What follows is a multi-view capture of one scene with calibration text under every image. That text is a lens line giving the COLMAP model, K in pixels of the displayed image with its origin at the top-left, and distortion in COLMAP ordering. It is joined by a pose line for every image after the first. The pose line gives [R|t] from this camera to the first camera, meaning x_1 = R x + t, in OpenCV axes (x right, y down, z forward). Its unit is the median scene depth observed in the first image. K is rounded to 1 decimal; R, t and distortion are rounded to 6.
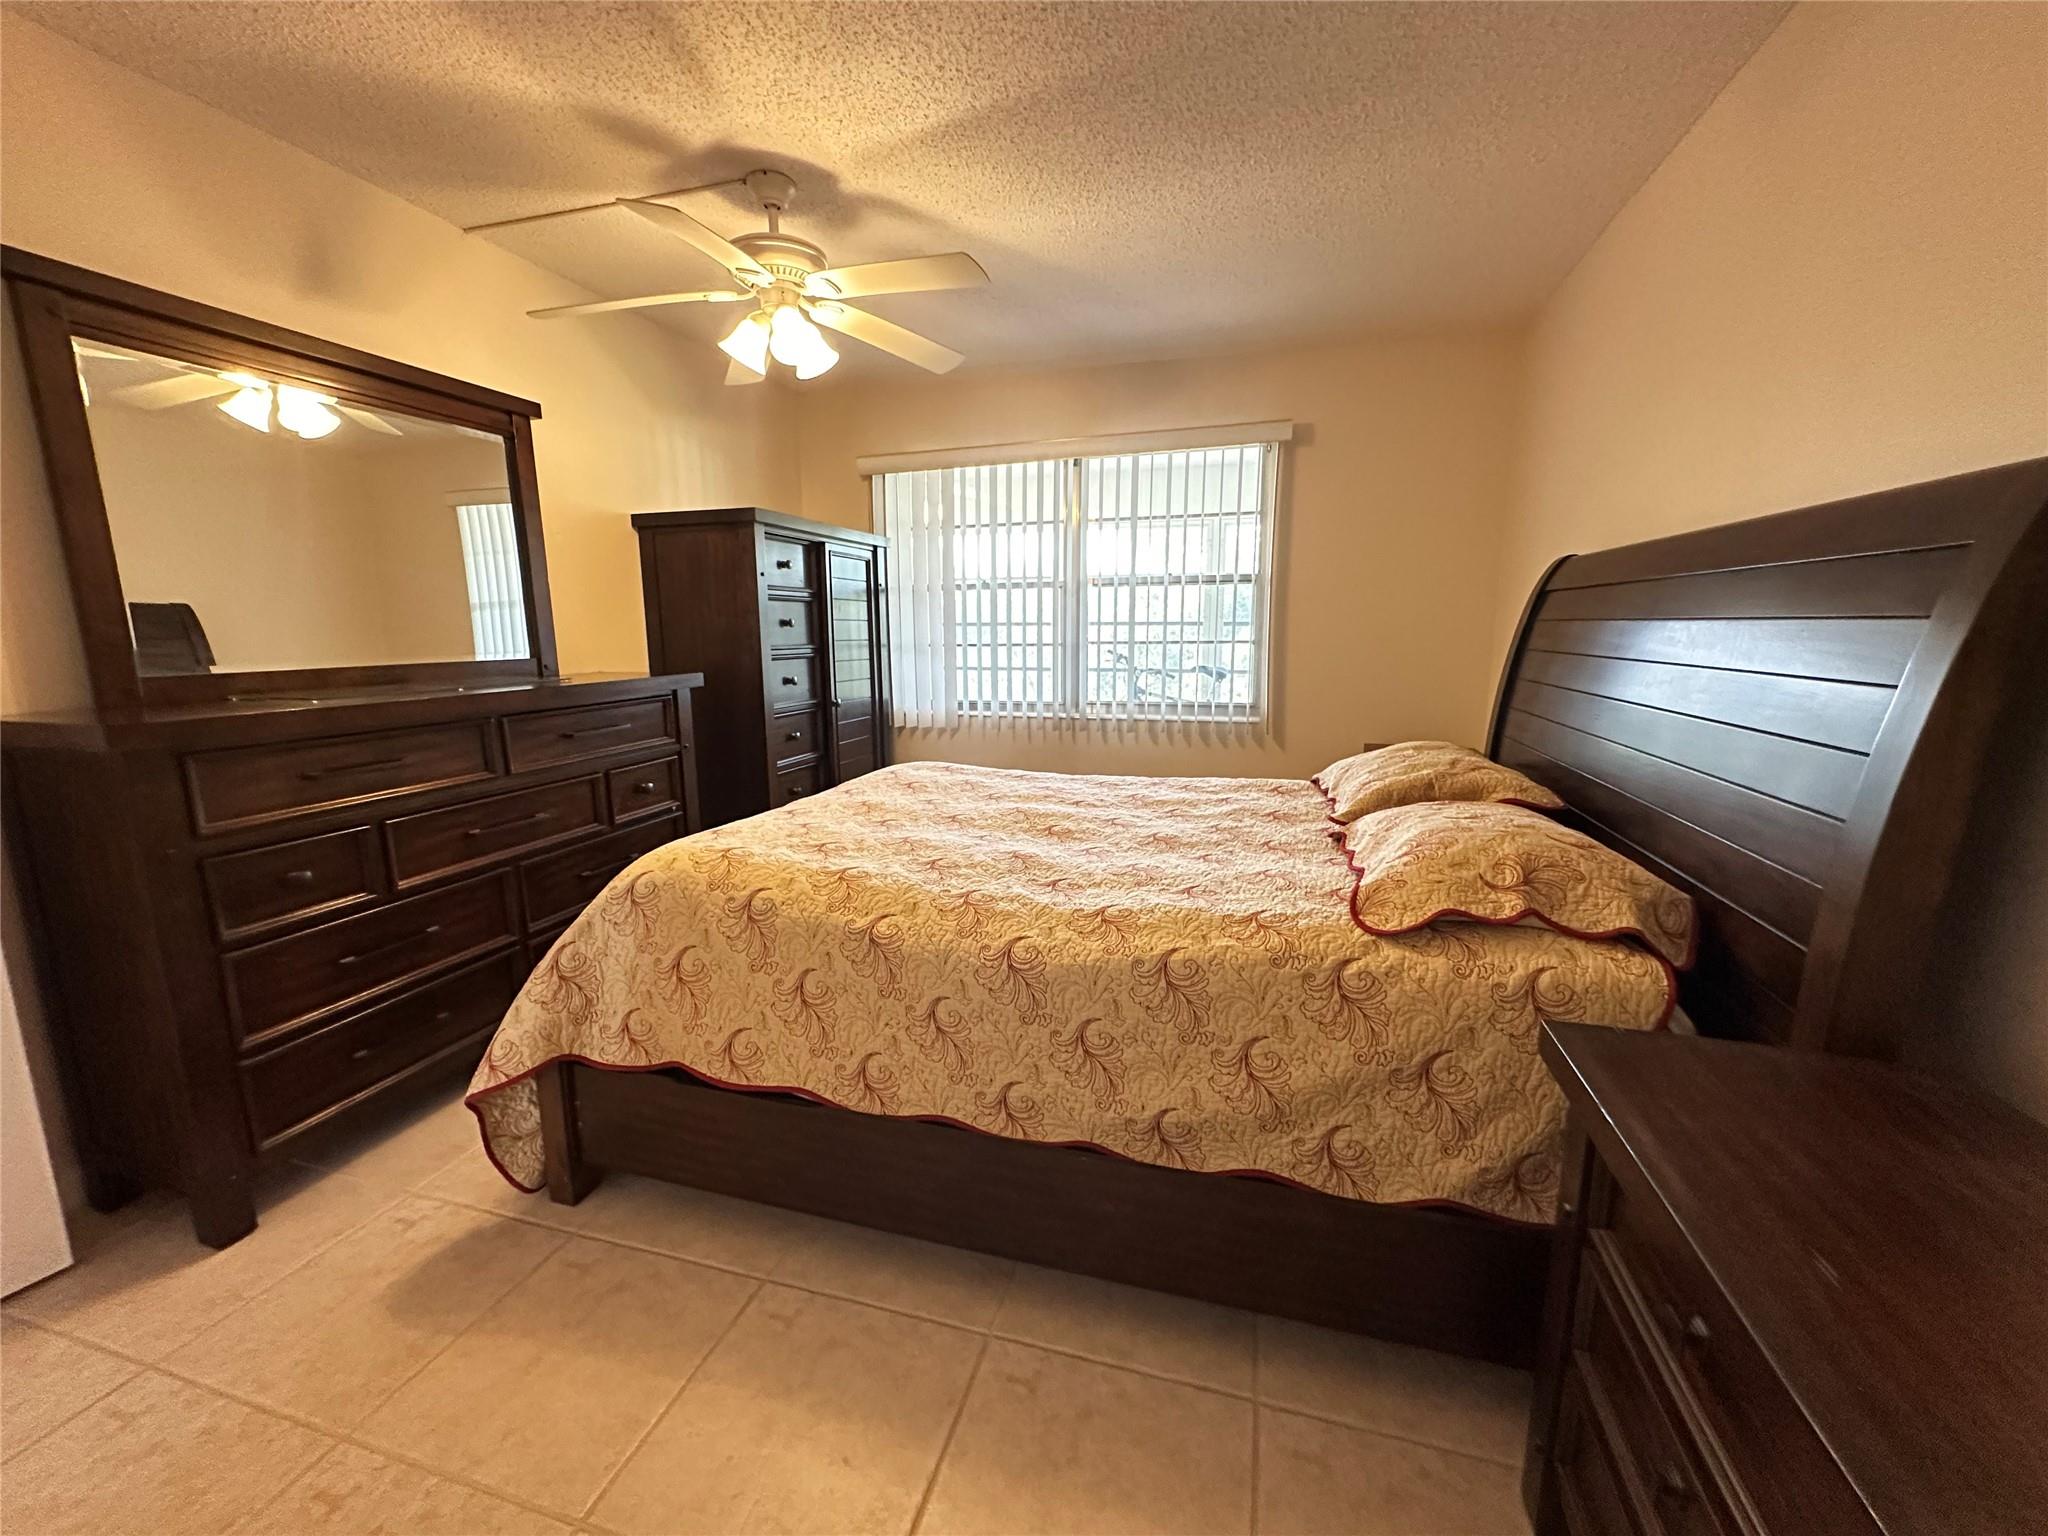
lens RADIAL K [[814.1, 0, 1034.3], [0, 814.1, 773.5], [0, 0, 1]] dist [-0.000060, -0.000156]
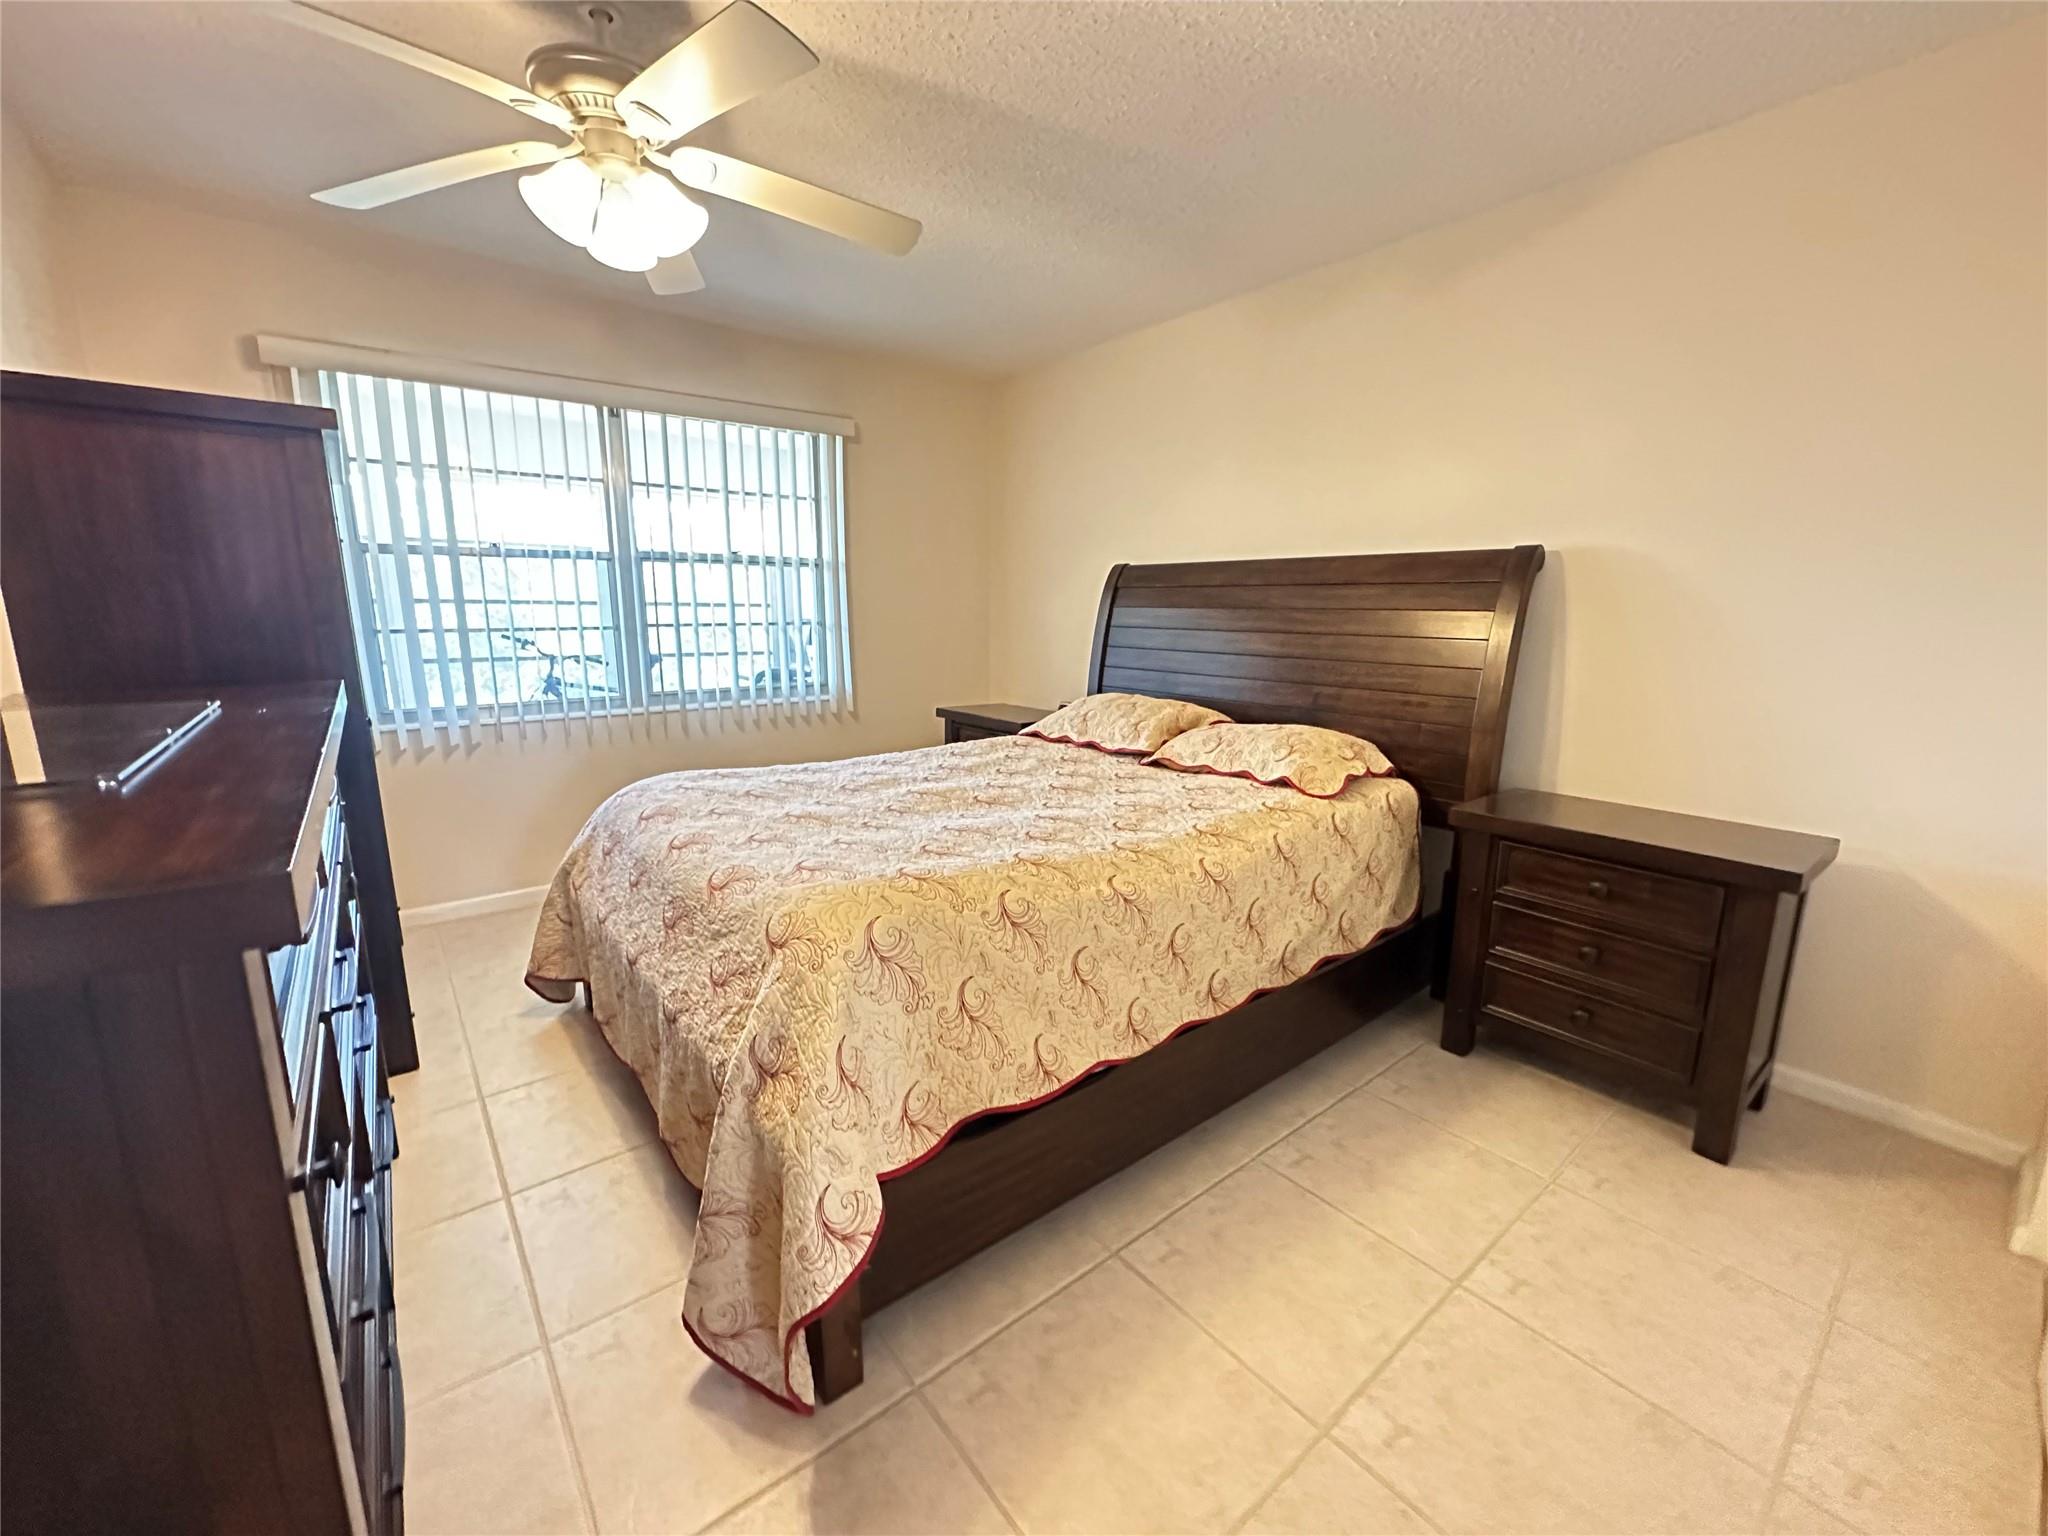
lens RADIAL K [[819.1, 0, 1025.2], [0, 819.1, 768.8], [0, 0, 1]] dist [-0.001530, -0.000124]
pose [[0.571153, -0.149449, 0.807124, -1.043210], [0.136232, 0.986908, 0.086335, -0.074150], [-0.809460, 0.060645, 0.584035, 0.420879]]
